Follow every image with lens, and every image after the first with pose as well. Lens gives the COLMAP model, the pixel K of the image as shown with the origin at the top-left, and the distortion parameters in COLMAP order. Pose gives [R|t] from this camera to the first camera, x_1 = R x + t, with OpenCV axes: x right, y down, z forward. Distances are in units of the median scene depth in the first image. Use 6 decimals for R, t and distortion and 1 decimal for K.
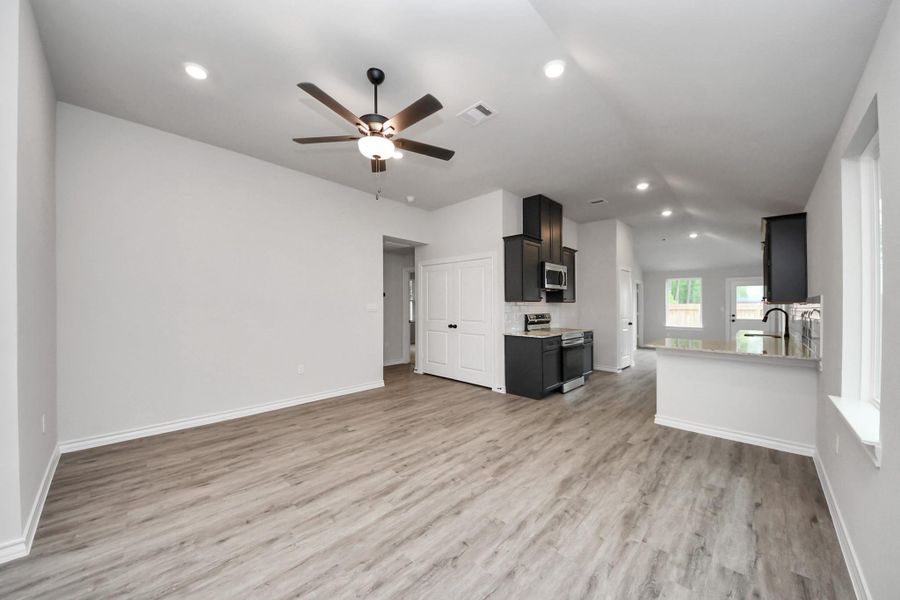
lens RADIAL K [[321.5, 0, 444.4], [0, 321.5, 302.4], [0, 0, 1]] dist [0.044755, -0.000278]
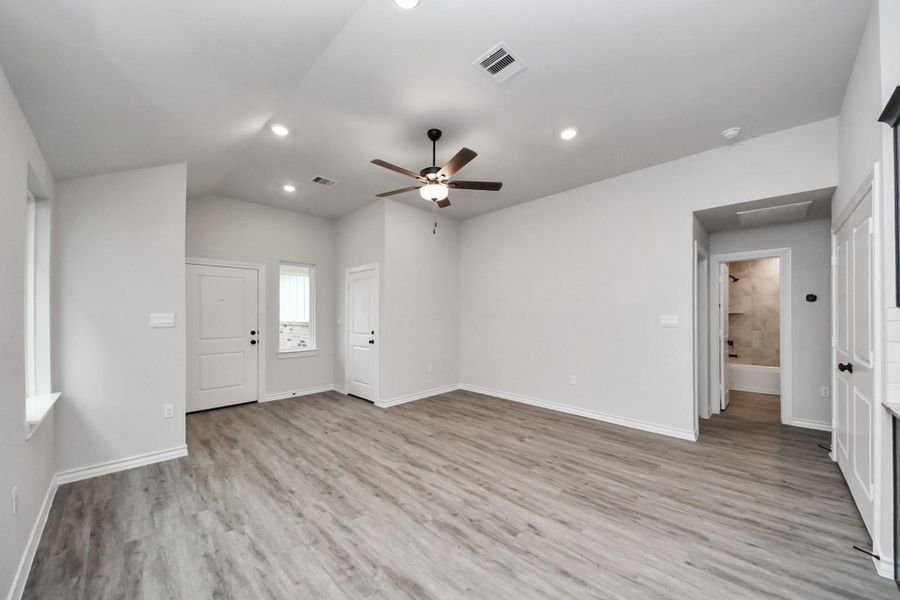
lens RADIAL K [[321.5, 0, 444.4], [0, 321.5, 302.4], [0, 0, 1]] dist [0.044755, -0.000278]
pose [[-0.004225, -0.045342, -0.998963, 0.997973], [0.012464, 0.998892, -0.045391, 0.003889], [0.999913, -0.012643, -0.003655, 1.002477]]
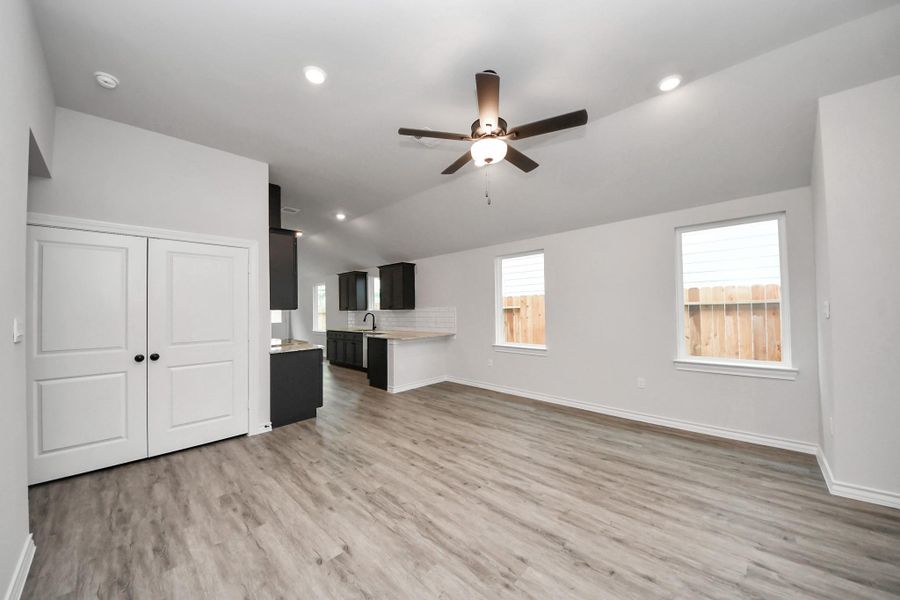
lens RADIAL K [[321.5, 0, 444.4], [0, 321.5, 302.4], [0, 0, 1]] dist [0.044755, -0.000278]
pose [[-0.009231, 0.018975, 0.999777, -1.114705], [0.003828, 0.999813, -0.018940, -0.009578], [-0.999950, 0.003652, -0.009302, 1.101653]]
